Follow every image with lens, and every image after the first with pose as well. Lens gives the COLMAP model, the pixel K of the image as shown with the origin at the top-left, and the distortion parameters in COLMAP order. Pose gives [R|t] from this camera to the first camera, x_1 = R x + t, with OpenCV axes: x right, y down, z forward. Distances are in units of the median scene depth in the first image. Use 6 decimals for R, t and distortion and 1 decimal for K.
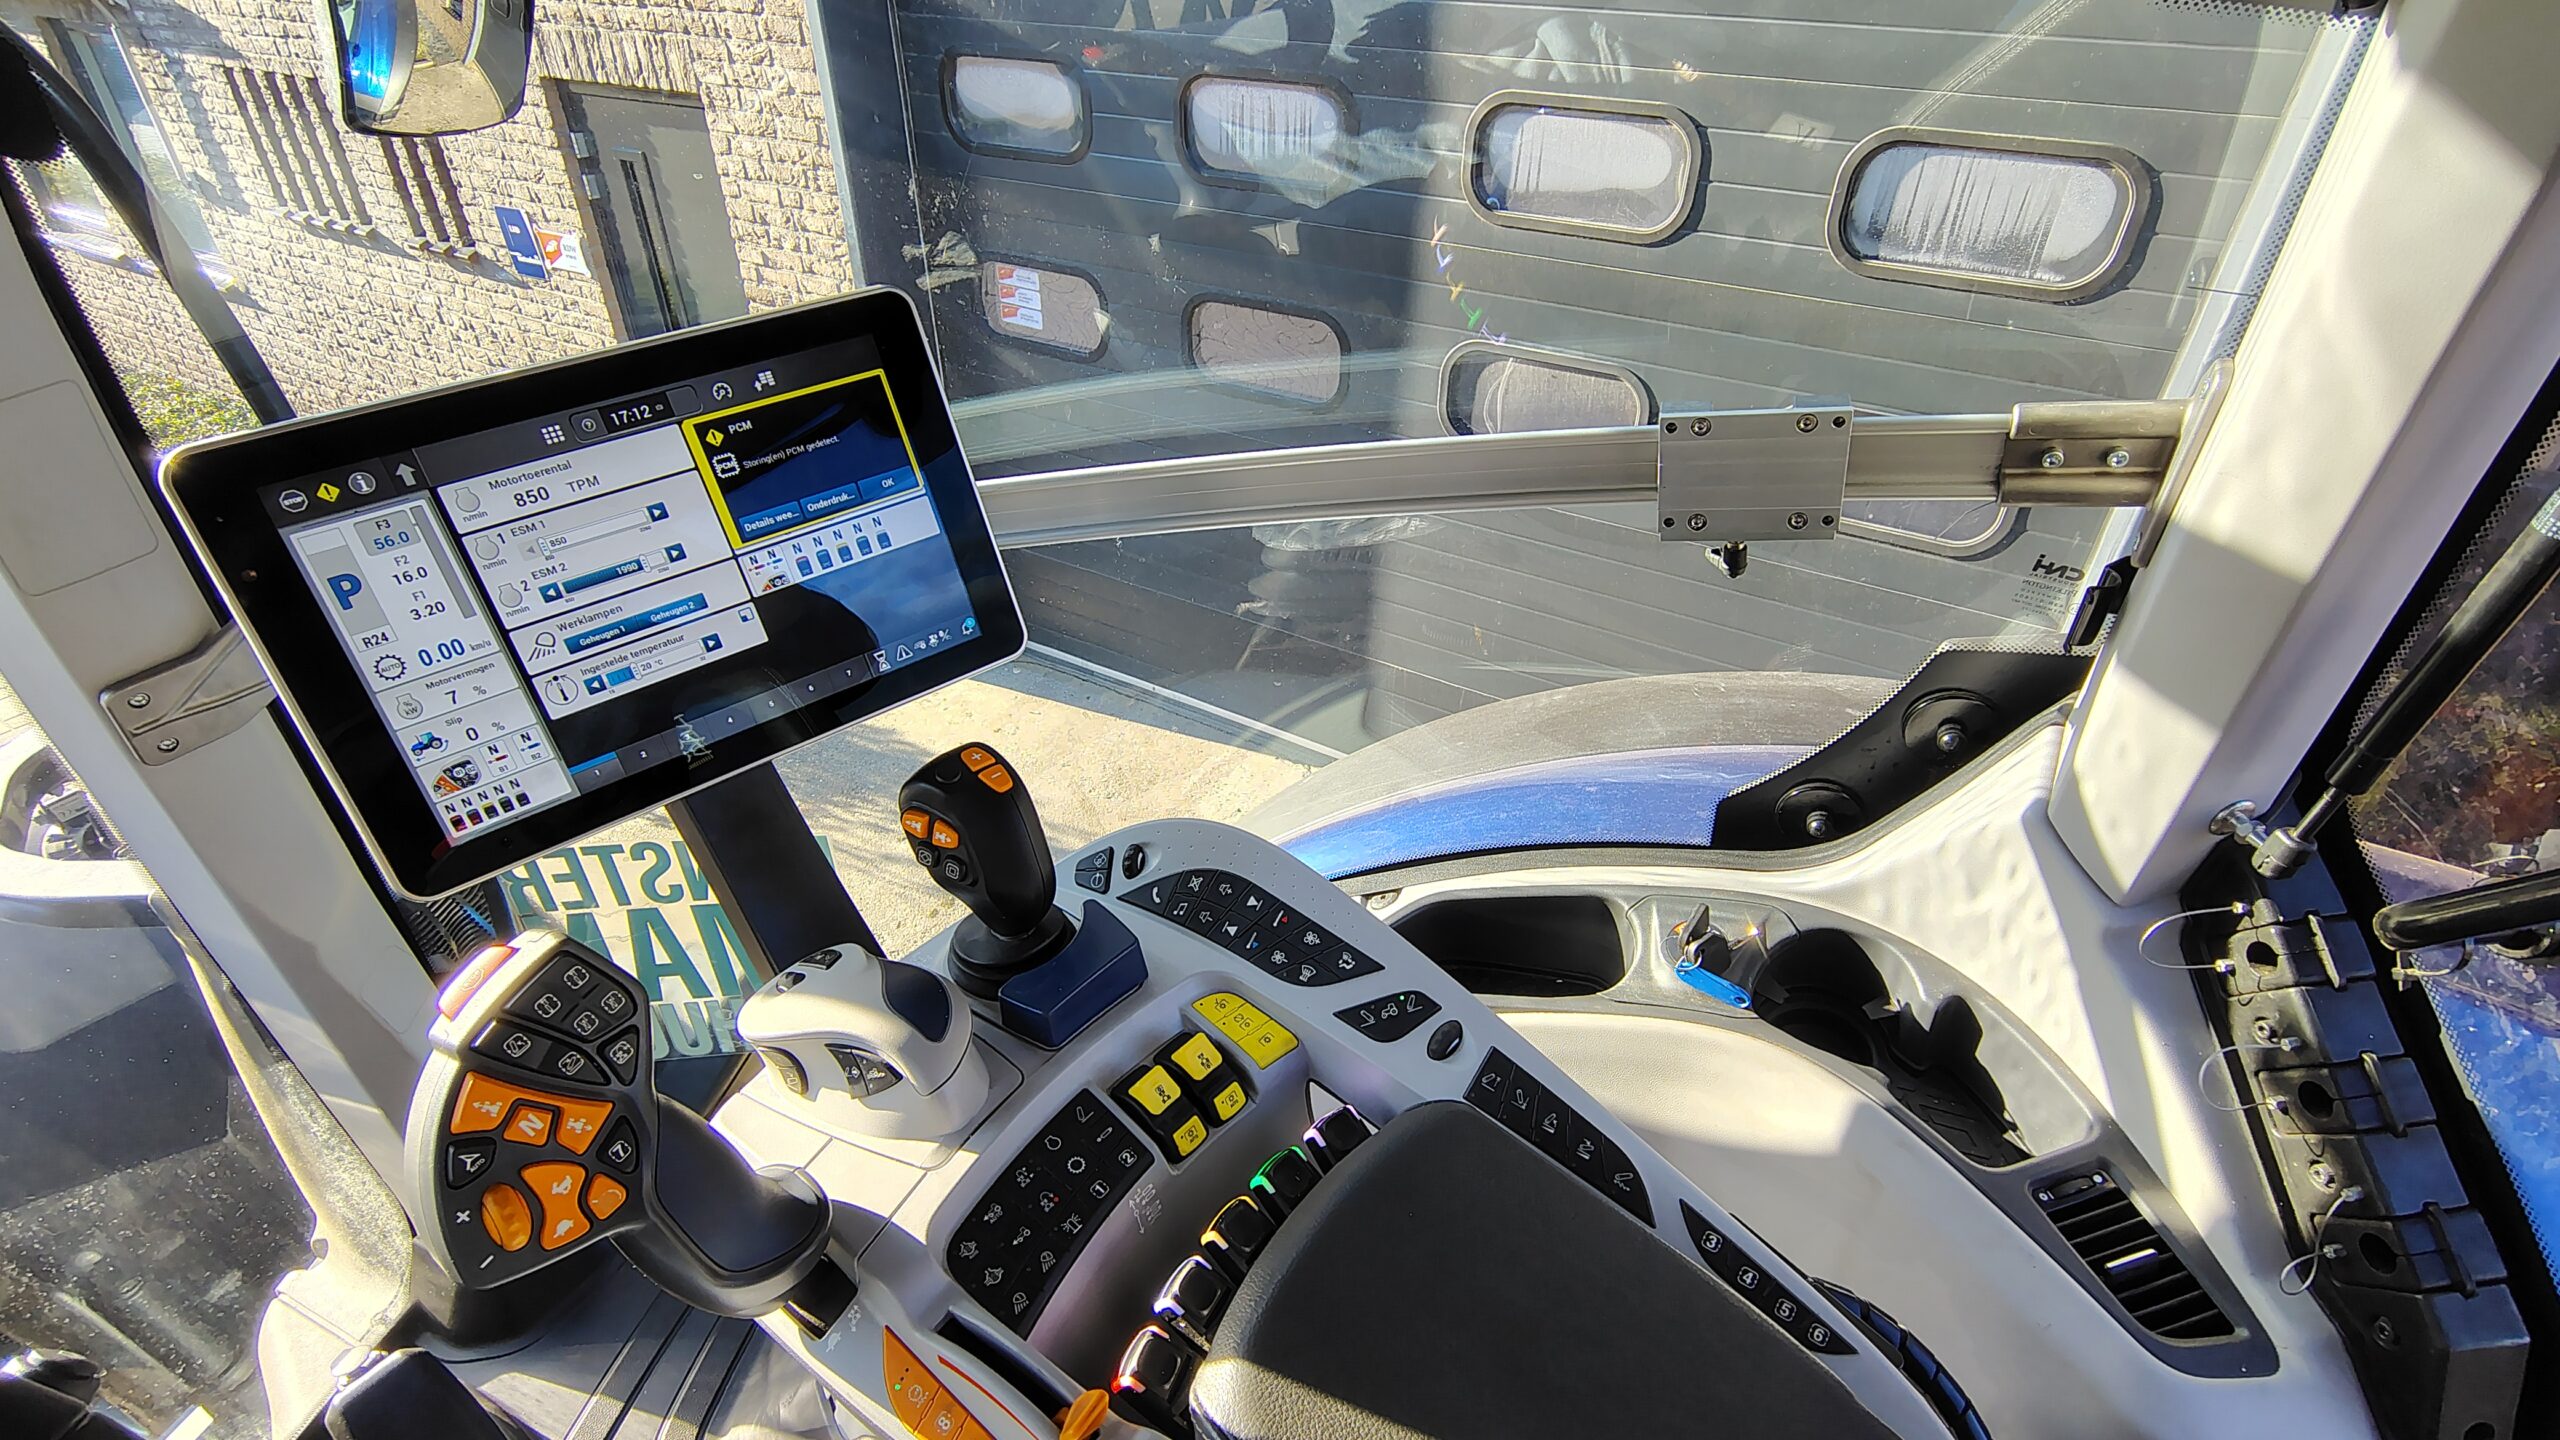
lens RADIAL K [[1194.7, 0, 1280.2], [0, 1194.7, 730.1], [0, 0, 1]] dist [-0.009949, 0.001624]
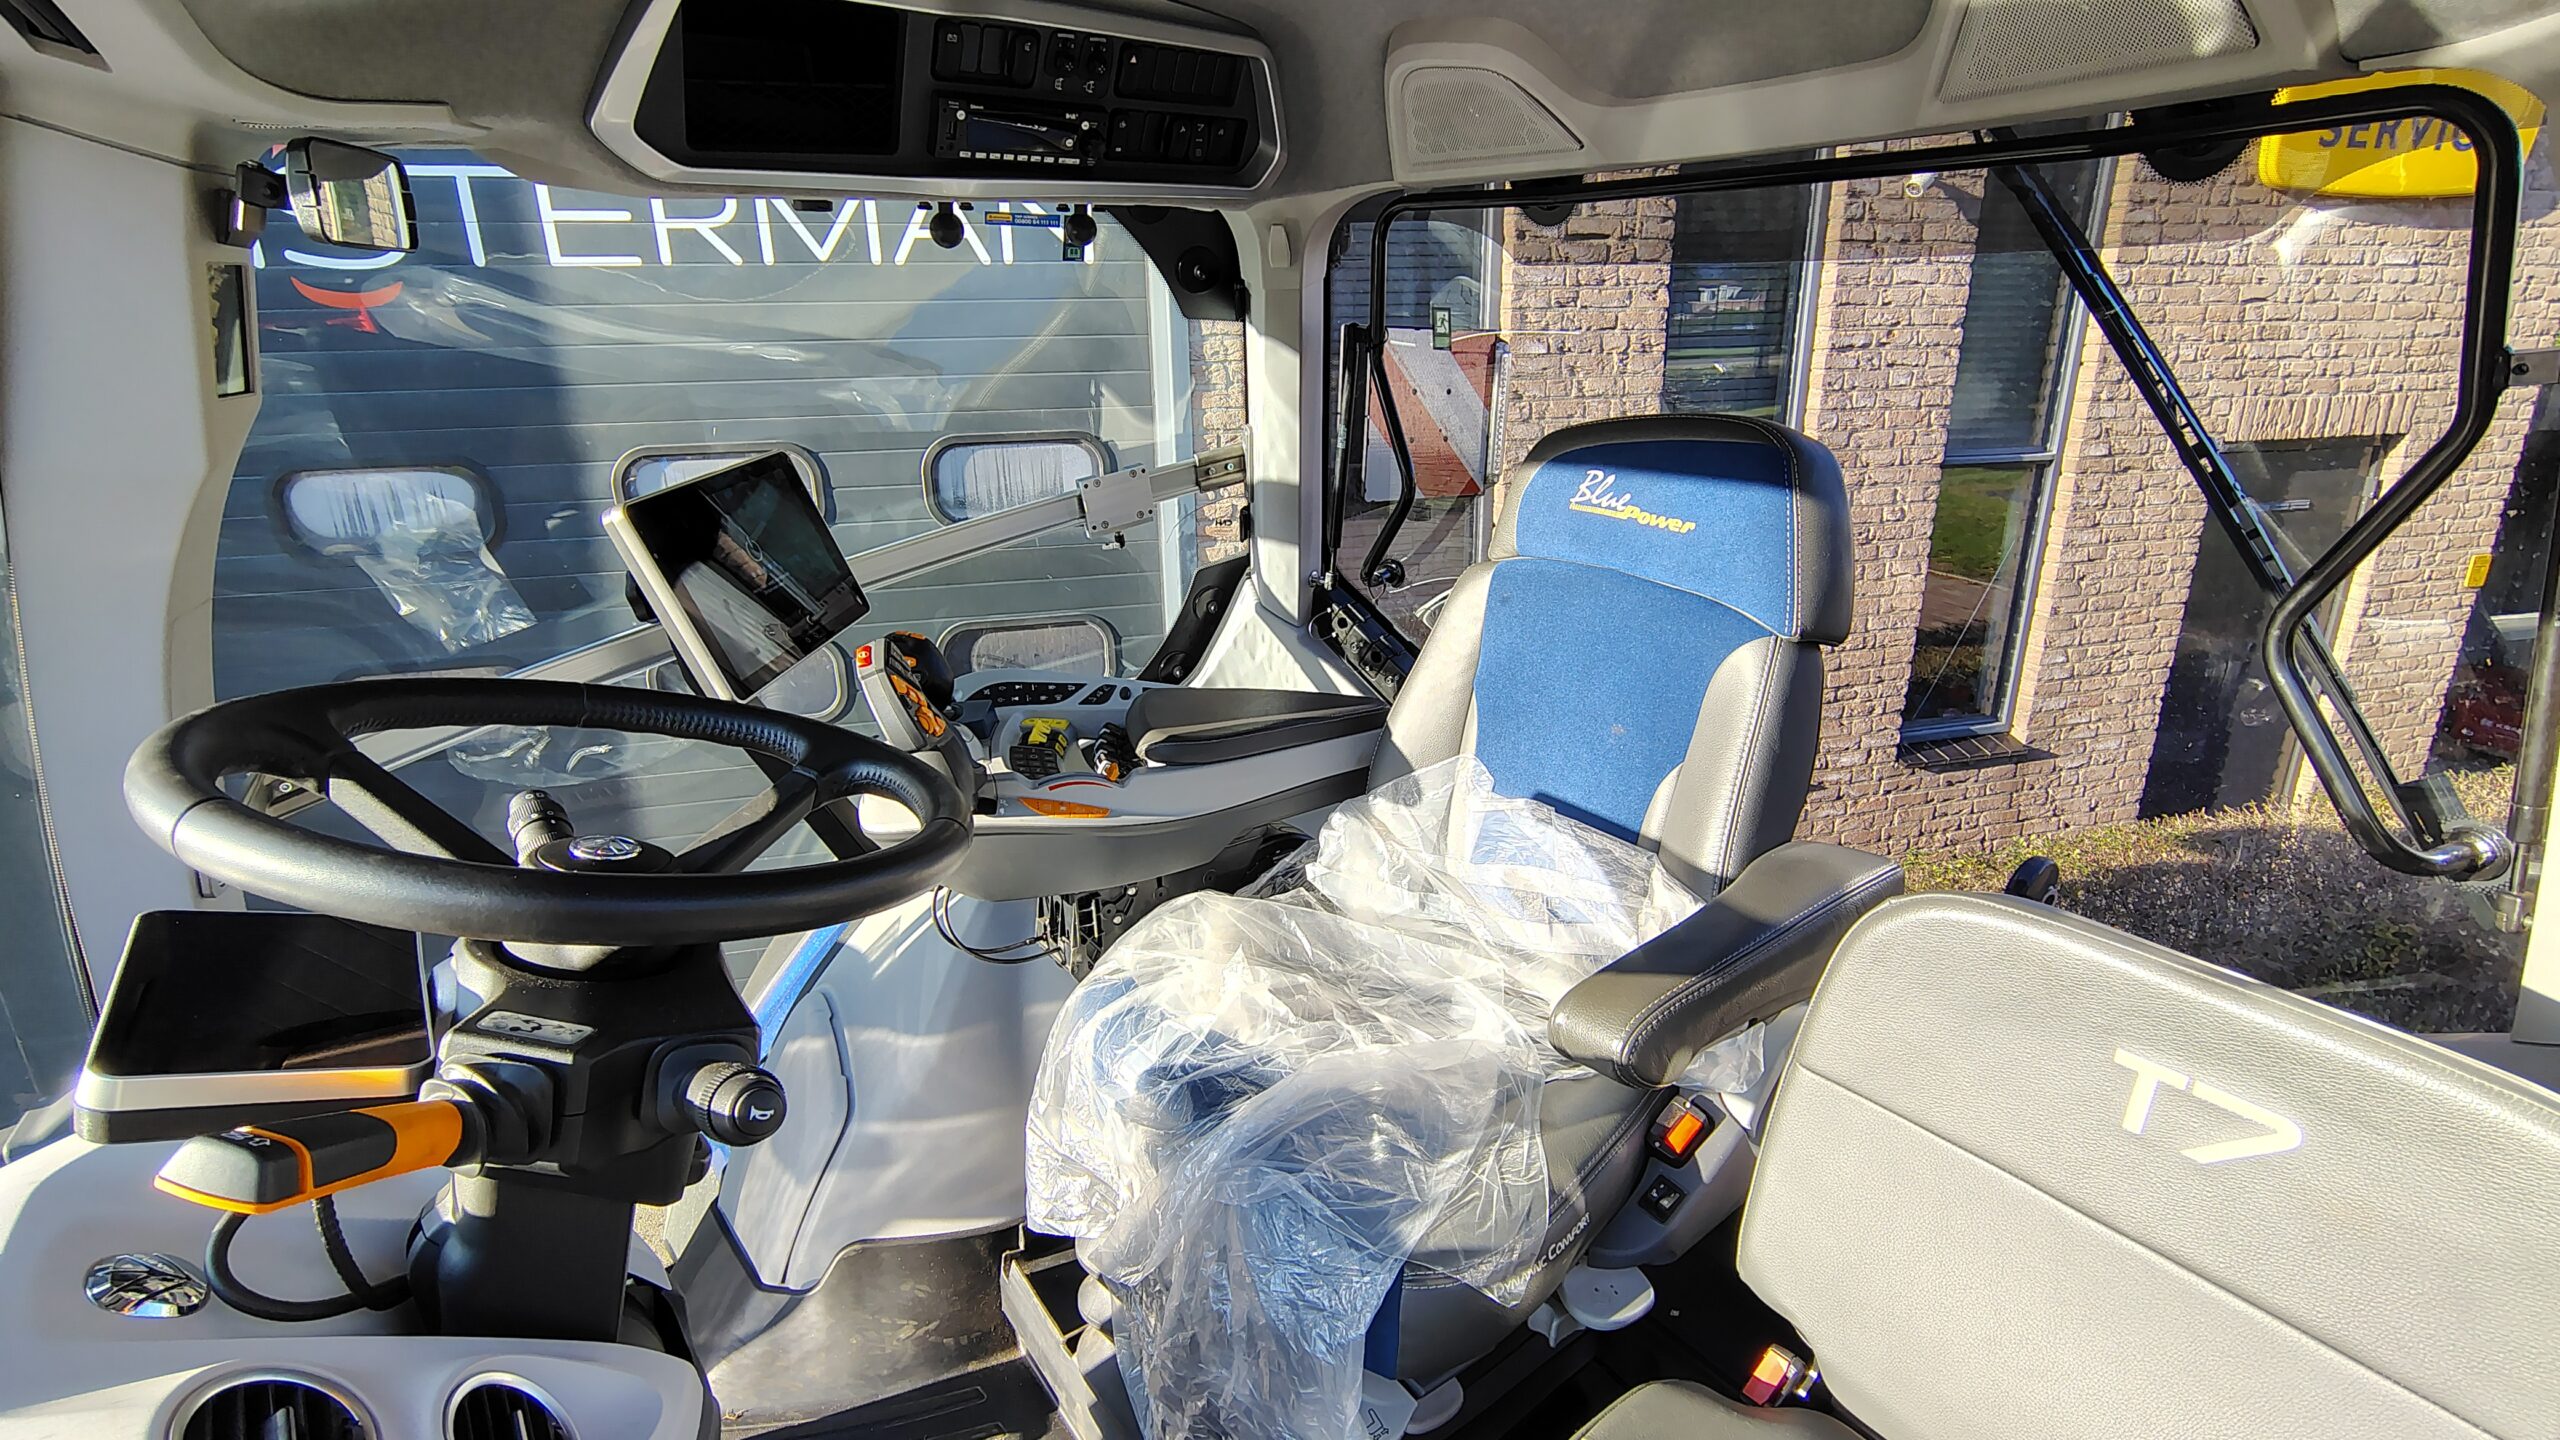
lens RADIAL K [[1194.7, 0, 1280.2], [0, 1194.7, 730.1], [0, 0, 1]] dist [-0.009949, 0.001624]
pose [[0.699864, -0.260698, 0.665001, -0.175609], [0.427990, 0.898431, -0.098218, 0.092306], [-0.571853, 0.353353, 0.740356, -0.131351]]
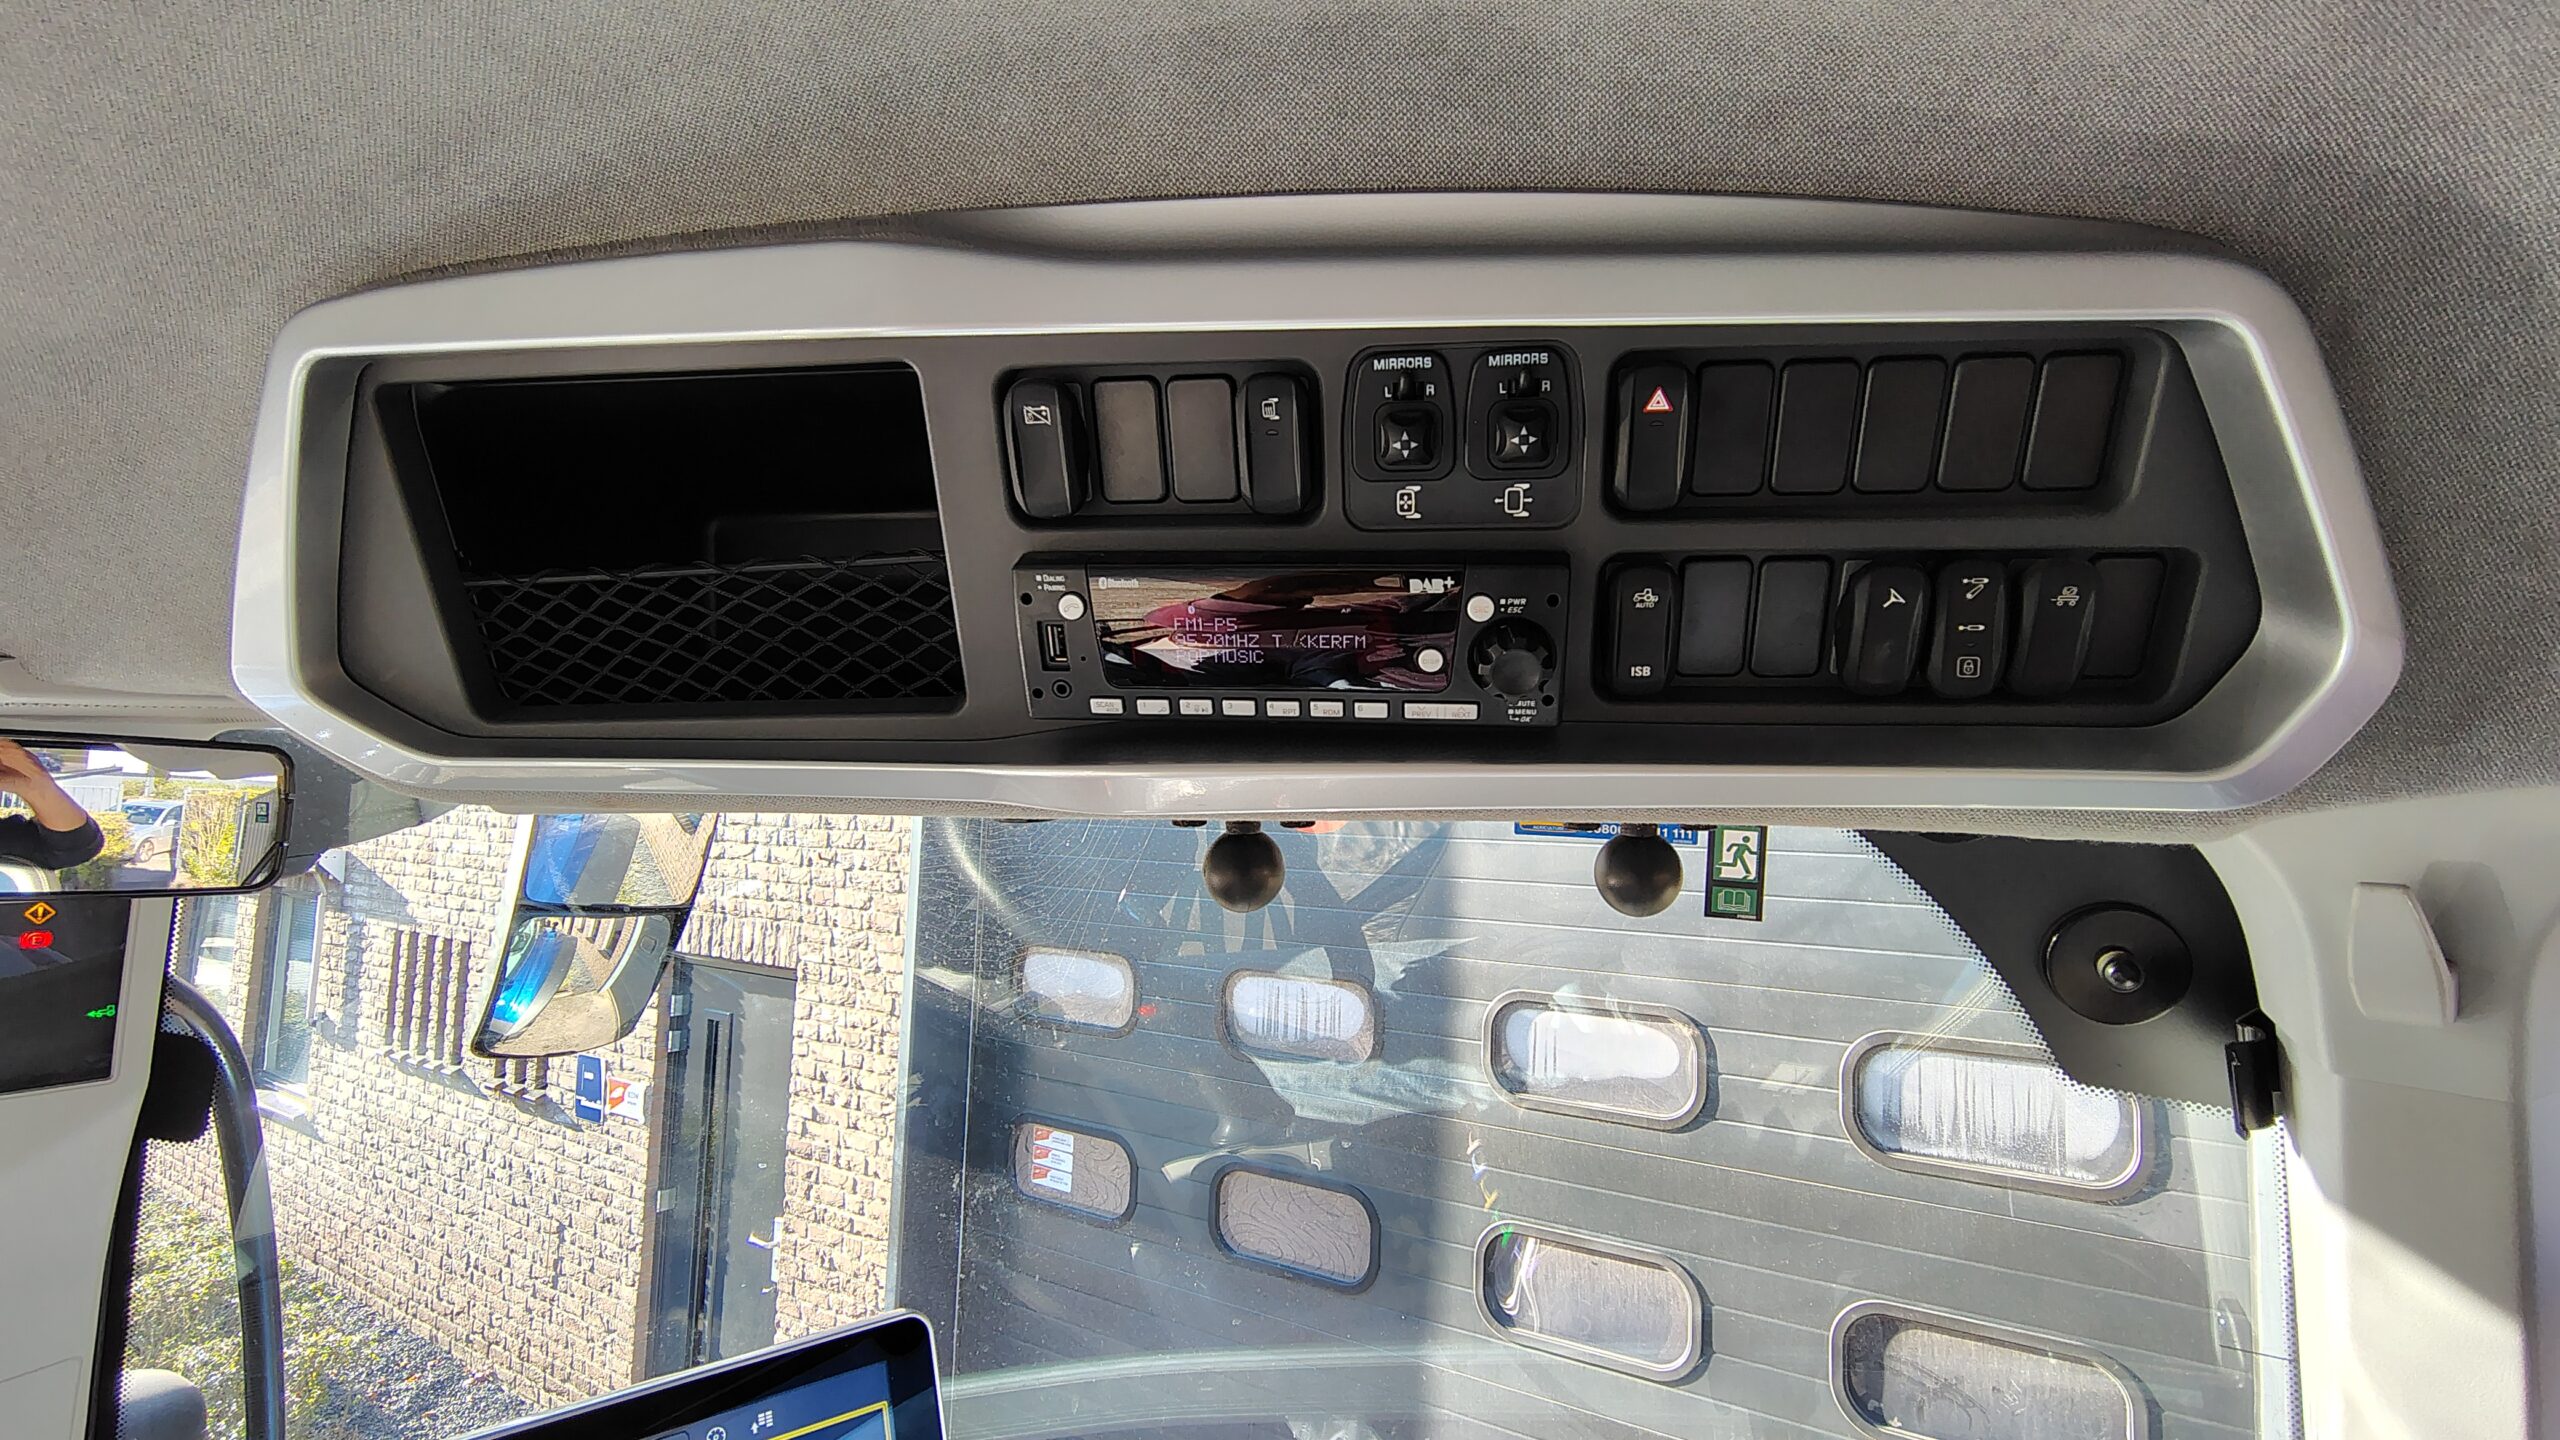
lens RADIAL K [[1194.7, 0, 1280.2], [0, 1194.7, 730.1], [0, 0, 1]] dist [-0.009949, 0.001624]
pose [[0.999378, 0.015667, -0.031586, 0.001060], [-0.032029, 0.777903, -0.627567, -0.017548], [0.014739, 0.628189, 0.777921, -0.013471]]
